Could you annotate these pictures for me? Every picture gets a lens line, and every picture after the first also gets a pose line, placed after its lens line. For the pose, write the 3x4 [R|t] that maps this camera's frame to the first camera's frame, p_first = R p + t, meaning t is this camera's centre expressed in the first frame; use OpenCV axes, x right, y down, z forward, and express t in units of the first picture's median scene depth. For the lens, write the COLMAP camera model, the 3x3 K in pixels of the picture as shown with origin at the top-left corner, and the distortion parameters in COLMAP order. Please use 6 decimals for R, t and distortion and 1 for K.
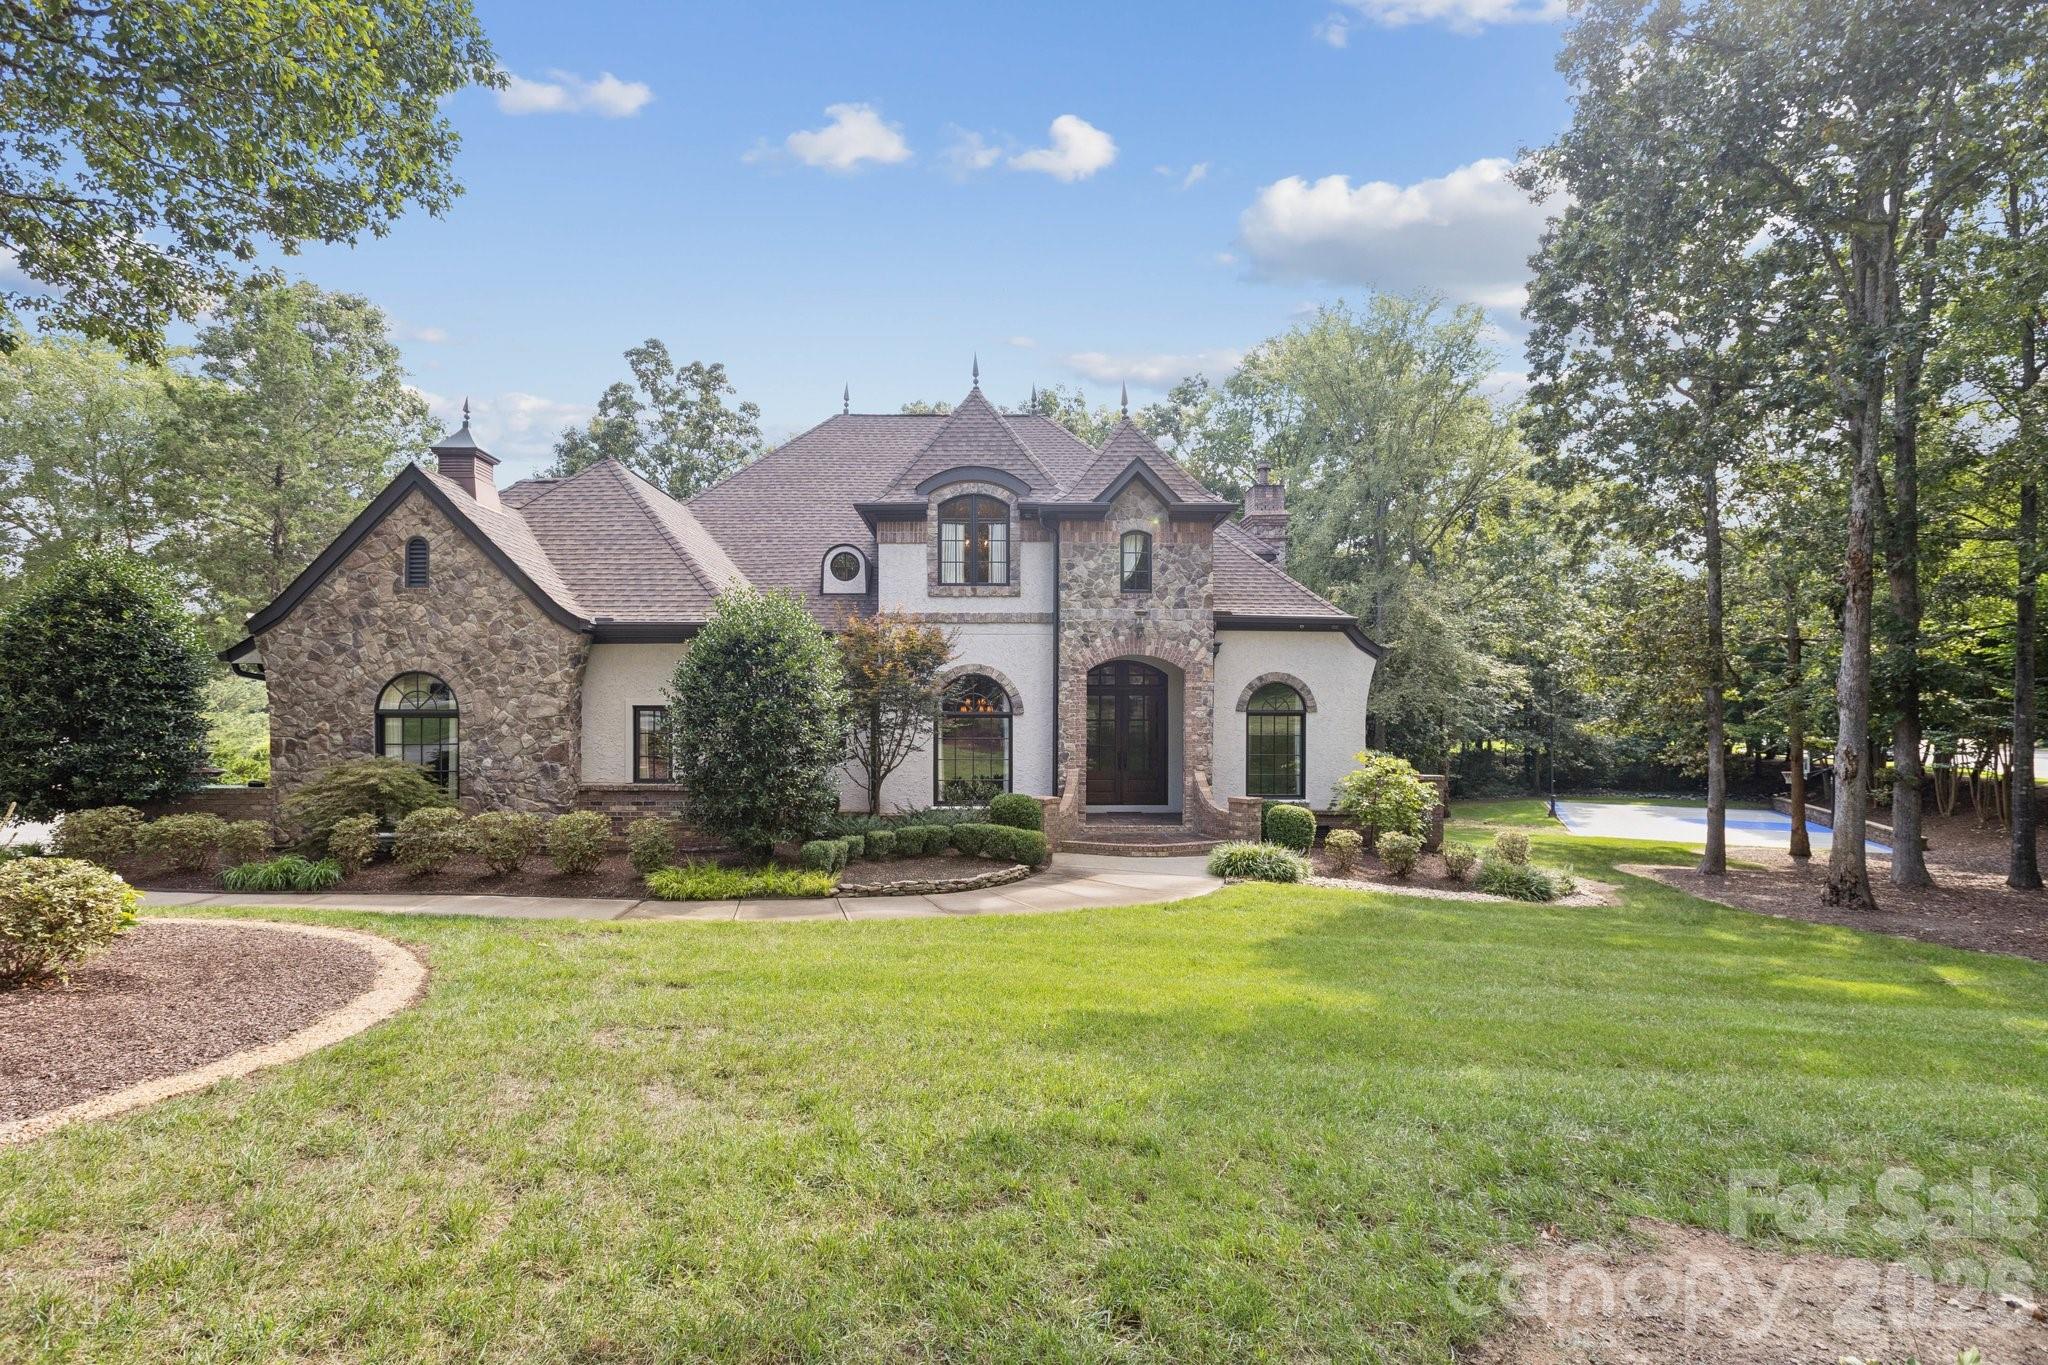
lens RADIAL K [[916.3, 0, 1027.2], [0, 916.3, 715.9], [0, 0, 1]] dist [-0.000426, -0.000271]
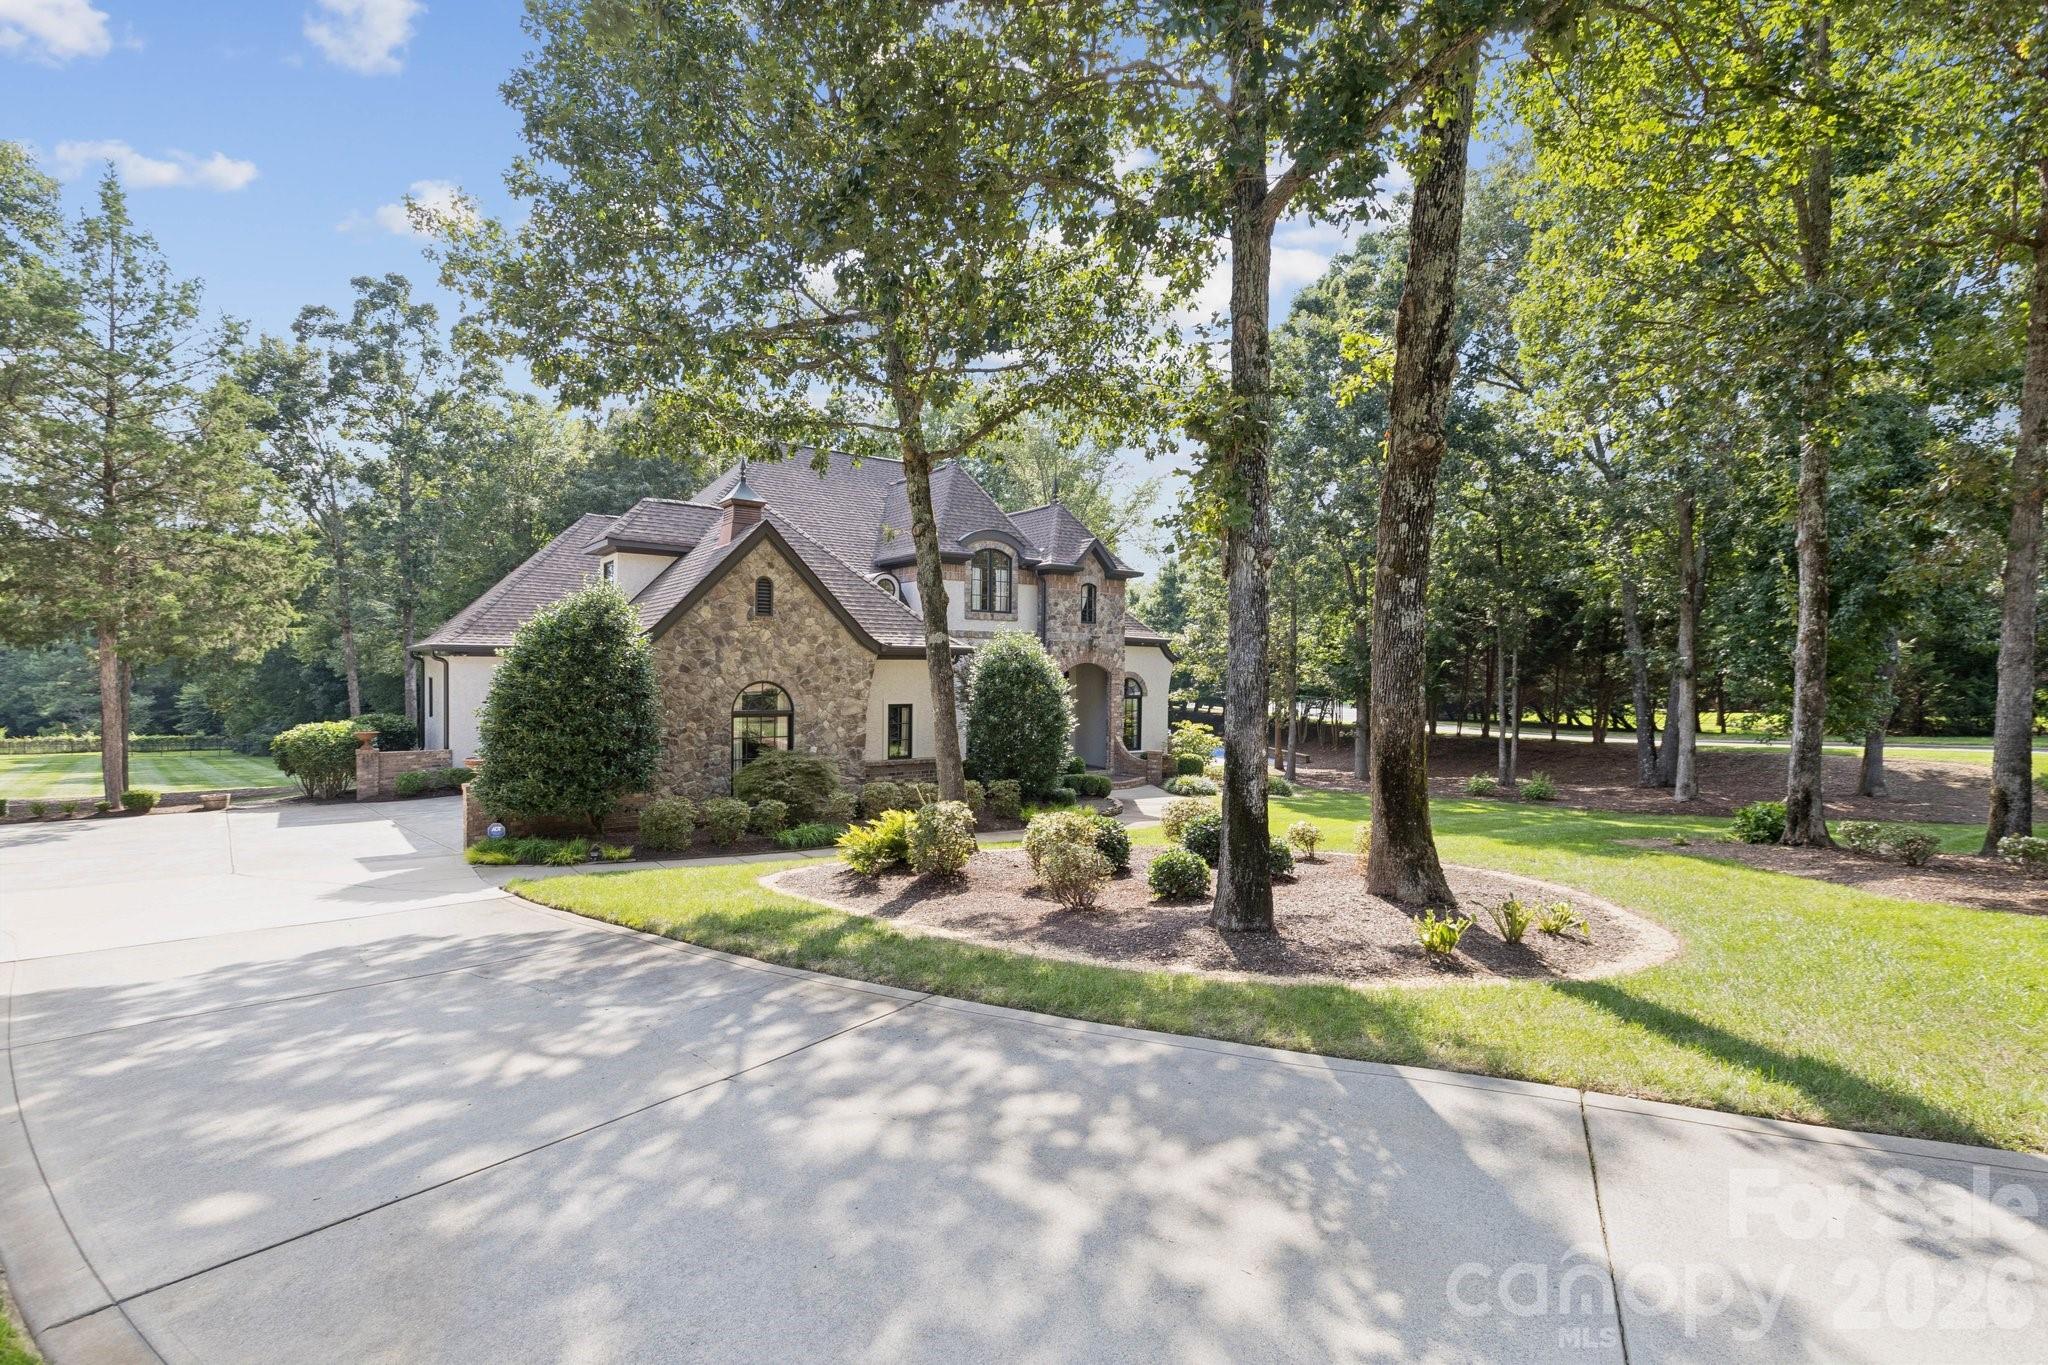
lens RADIAL K [[916.3, 0, 1027.2], [0, 916.3, 715.9], [0, 0, 1]] dist [-0.000426, -0.000271]
pose [[0.797719, -0.024952, 0.602513, -0.904281], [-0.007927, 0.998623, 0.051851, -0.055034], [-0.602978, -0.046139, 0.796423, -0.198926]]
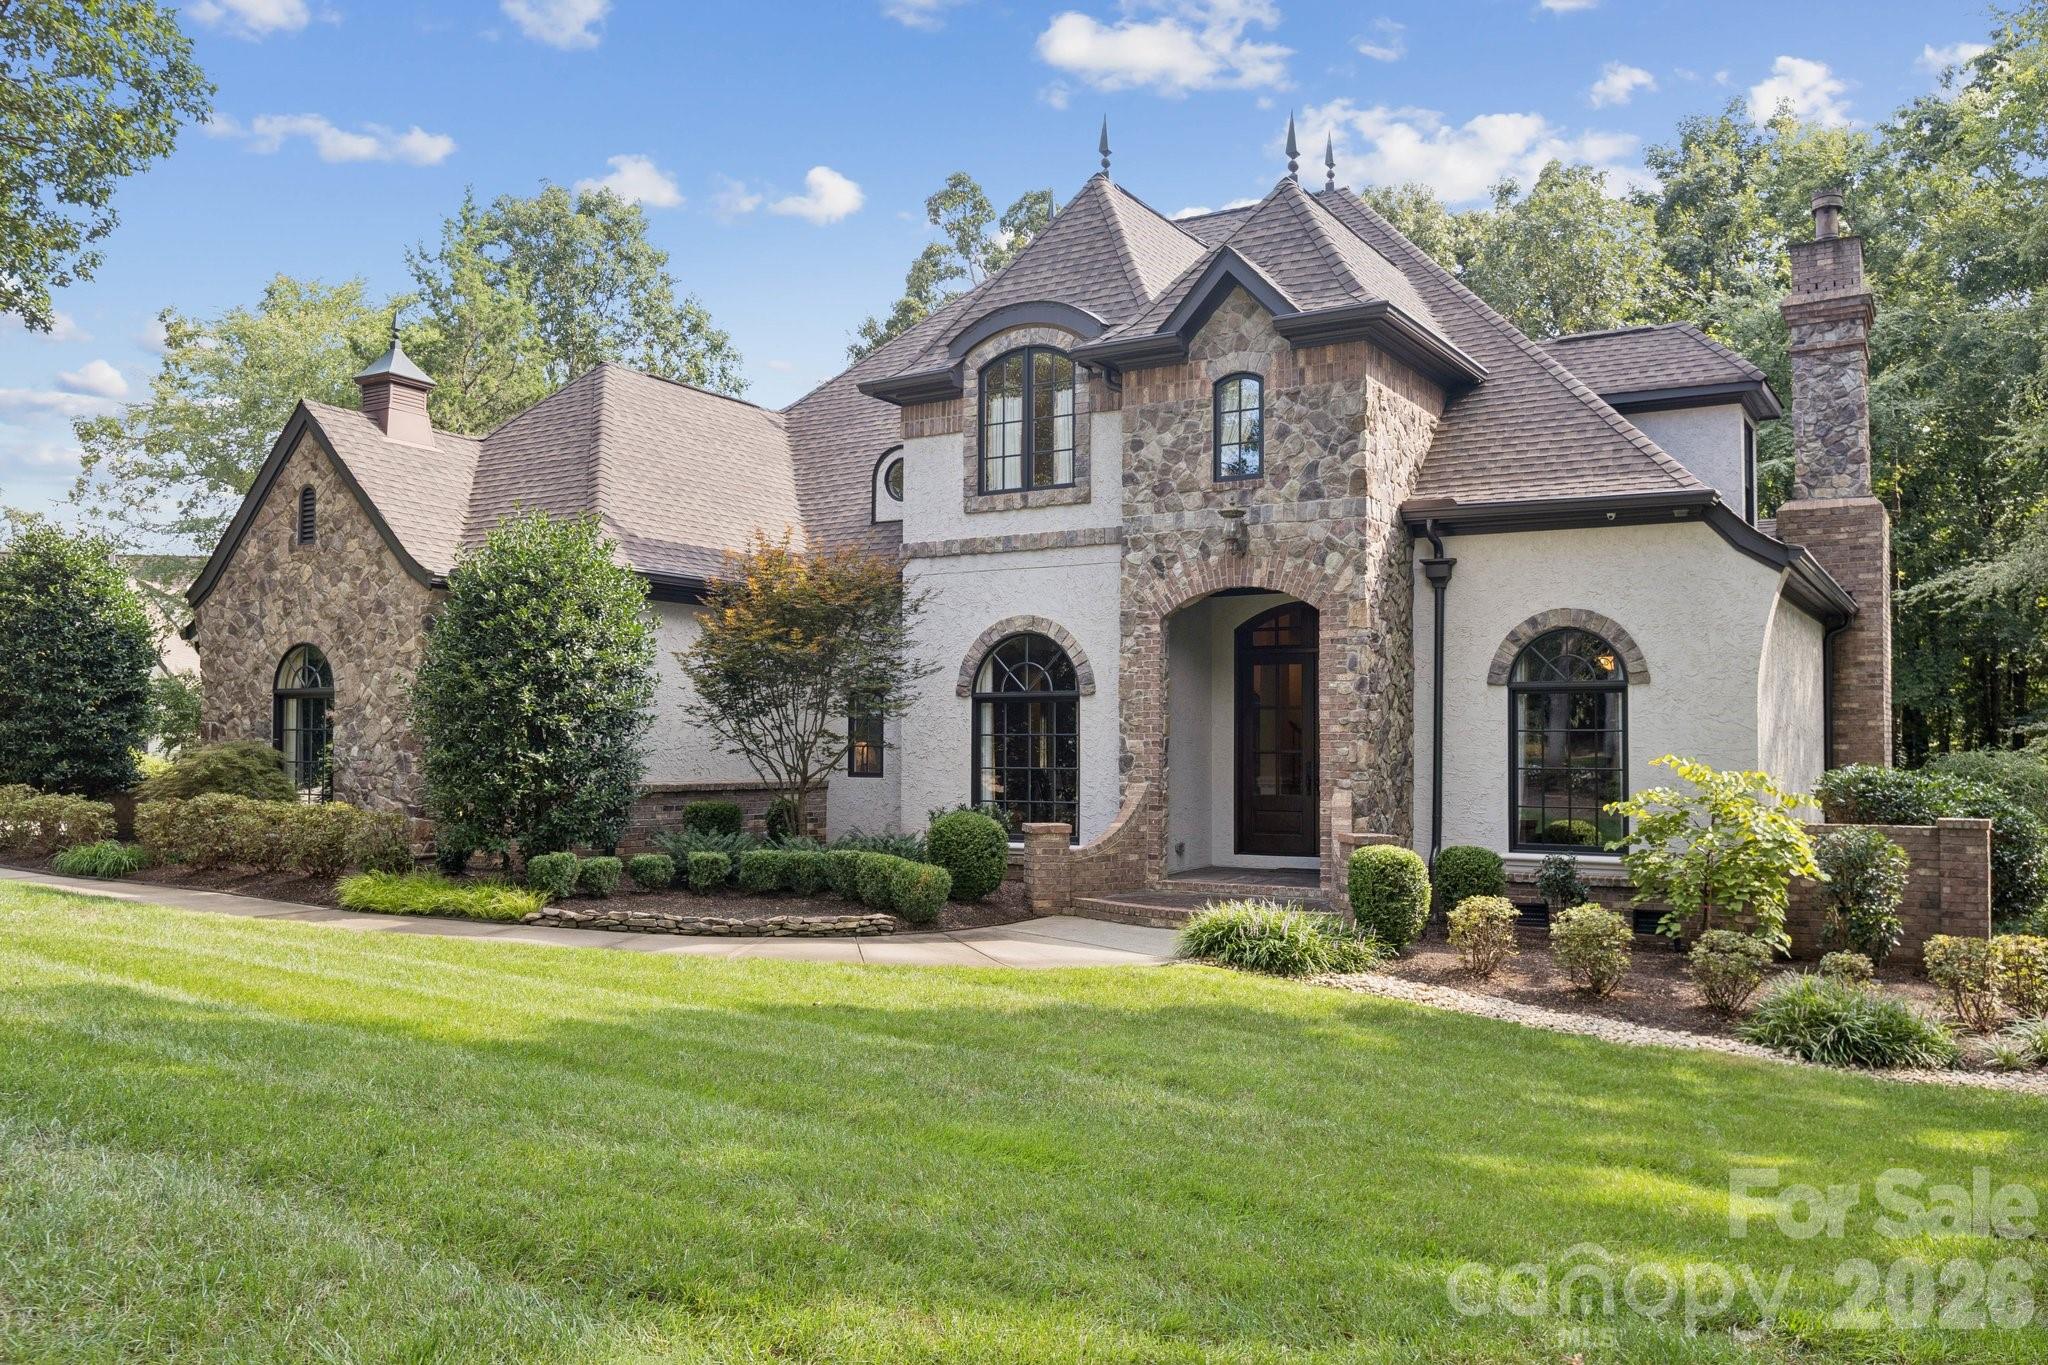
lens RADIAL K [[1602.1, 0, 1024.0], [0, 1602.1, 682.5], [0, 0, 1]] dist [0.063478, -0.147702]
pose [[0.844119, -0.019732, -0.535792, 0.545279], [-0.006461, 0.998876, -0.046965, 0.042075], [0.536117, 0.043106, 0.843043, 0.080391]]
